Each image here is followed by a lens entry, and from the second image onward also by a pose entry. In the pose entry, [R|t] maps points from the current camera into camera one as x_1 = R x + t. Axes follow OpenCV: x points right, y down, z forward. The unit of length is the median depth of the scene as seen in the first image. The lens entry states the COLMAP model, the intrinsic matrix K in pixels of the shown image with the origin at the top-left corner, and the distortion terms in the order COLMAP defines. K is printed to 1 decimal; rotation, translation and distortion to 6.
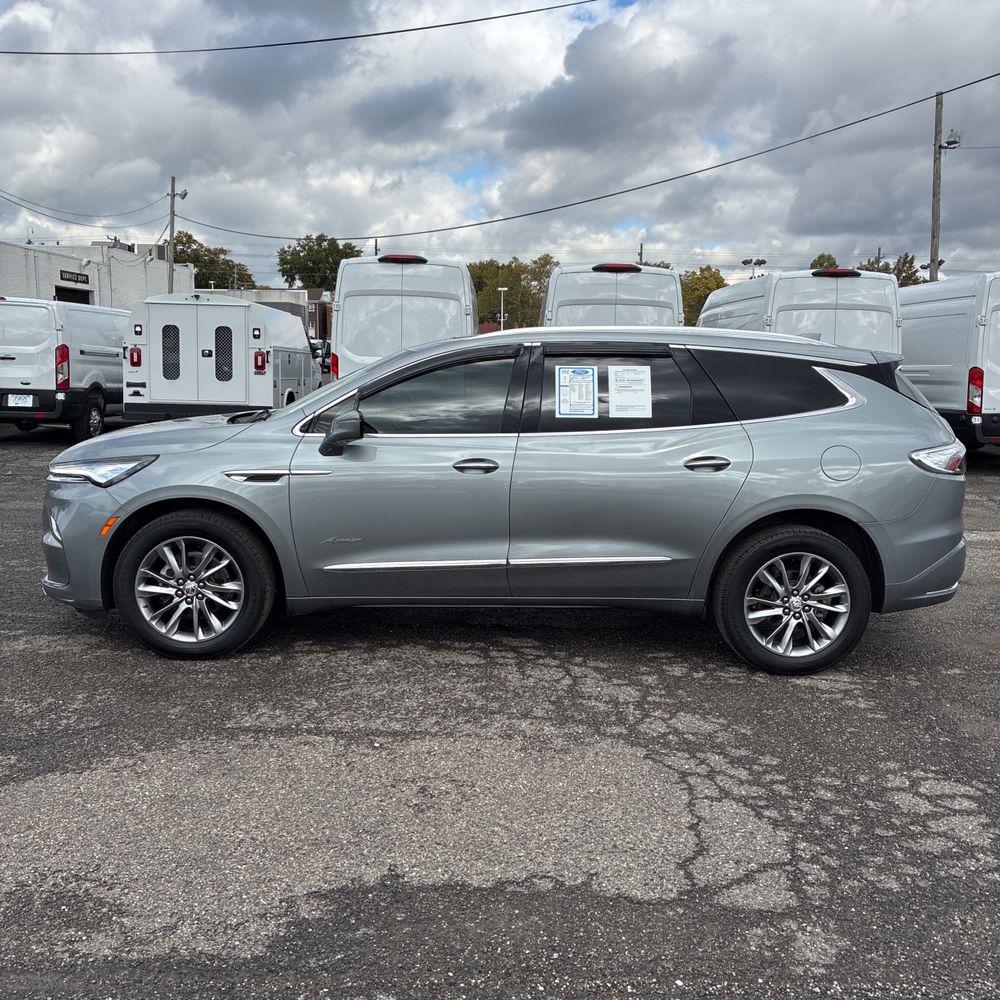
lens RADIAL K [[1097.4, 0, 500.0], [0, 1097.4, 500.0], [0, 0, 1]] dist [0.033945, -0.020419]
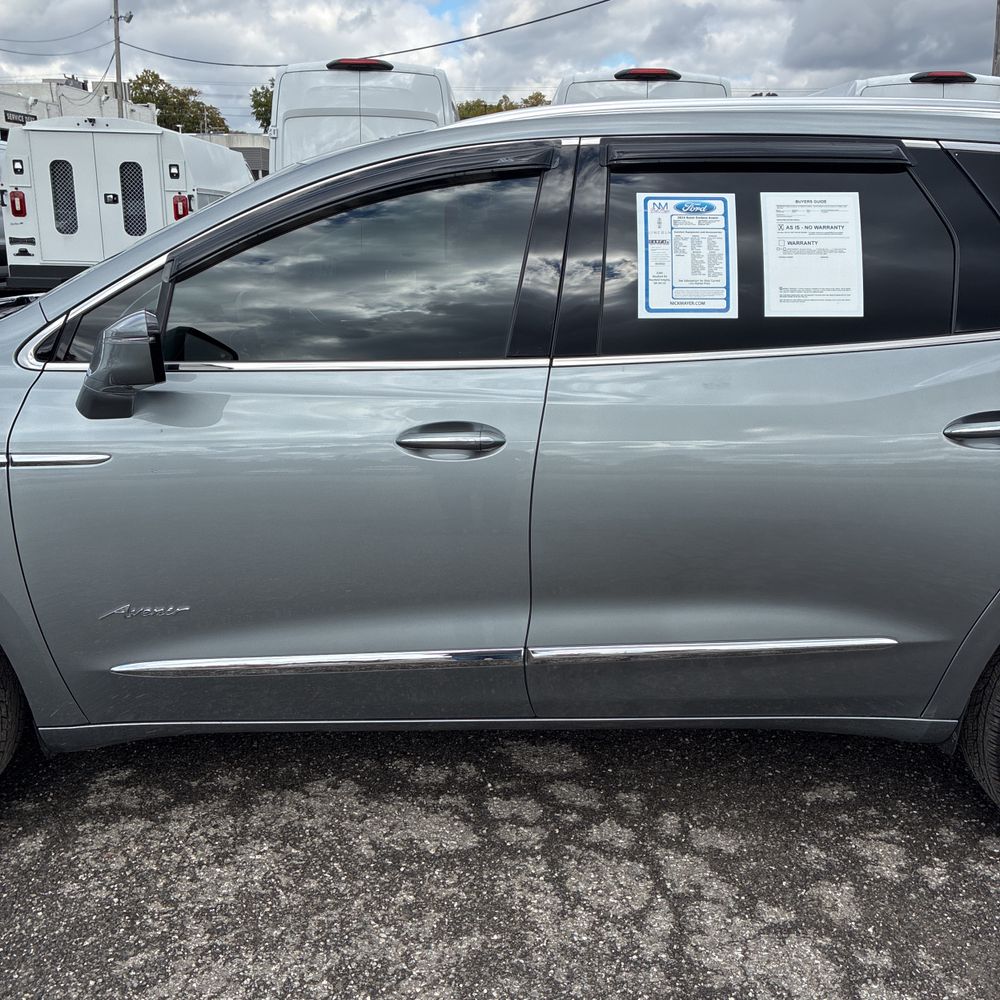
lens RADIAL K [[1108.5, 0, 485.7], [0, 1108.5, 526.4], [0, 0, 1]] dist [-0.010064, 0.071166]
pose [[0.999946, -0.009718, -0.003790, -0.007007], [0.010181, 0.988306, 0.152142, -0.060231], [0.002267, -0.152172, 0.988351, 0.551780]]
